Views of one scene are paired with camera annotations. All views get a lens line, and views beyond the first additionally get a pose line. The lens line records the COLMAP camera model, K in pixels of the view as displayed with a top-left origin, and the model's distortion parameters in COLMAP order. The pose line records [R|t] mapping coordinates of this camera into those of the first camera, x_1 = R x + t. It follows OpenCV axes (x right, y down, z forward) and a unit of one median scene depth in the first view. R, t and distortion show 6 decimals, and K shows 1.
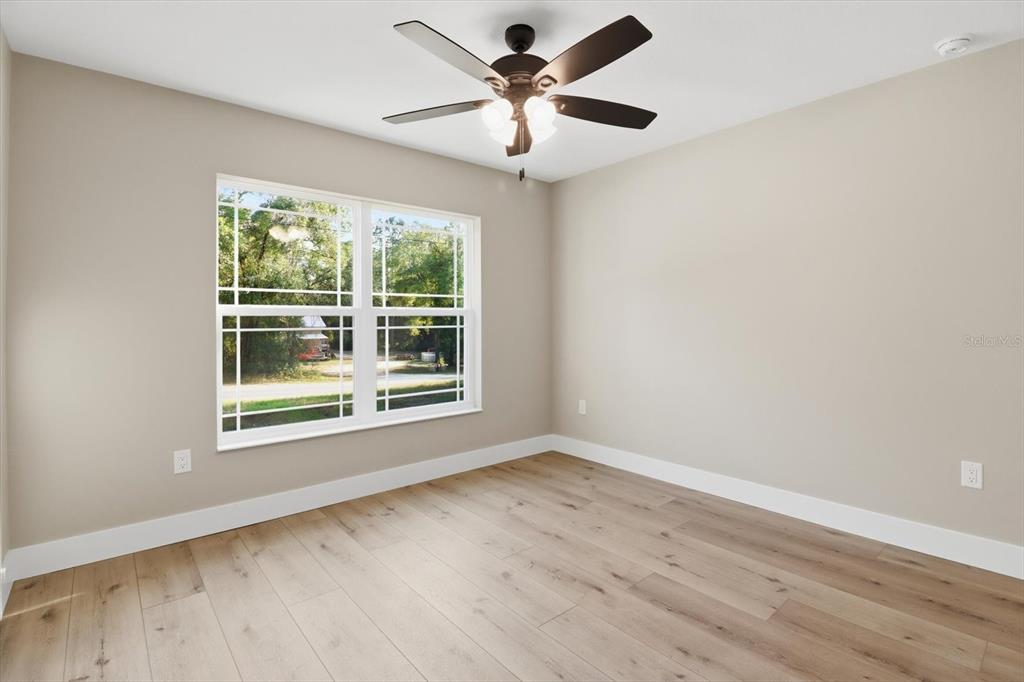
lens RADIAL K [[481.8, 0, 514.0], [0, 481.8, 324.9], [0, 0, 1]] dist [0.002523, -0.015855]
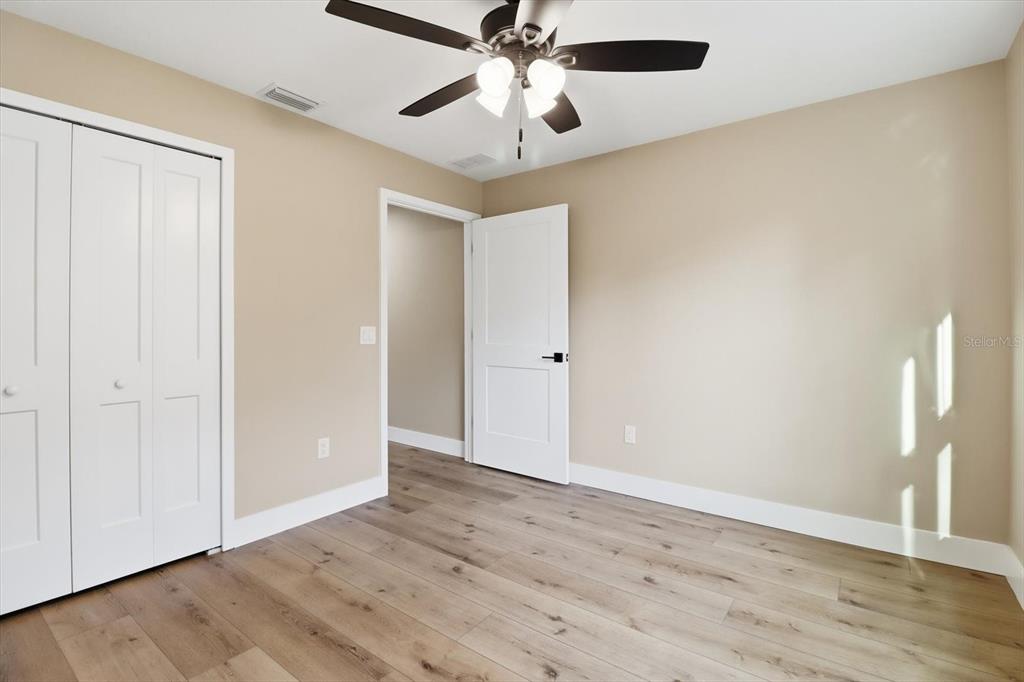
lens RADIAL K [[481.8, 0, 514.0], [0, 481.8, 324.9], [0, 0, 1]] dist [0.002523, -0.015855]
pose [[-0.975621, 0.005272, -0.219397, 0.227085], [0.004760, 0.999985, 0.002863, -0.013017], [0.219409, 0.001748, -0.975631, 1.963381]]
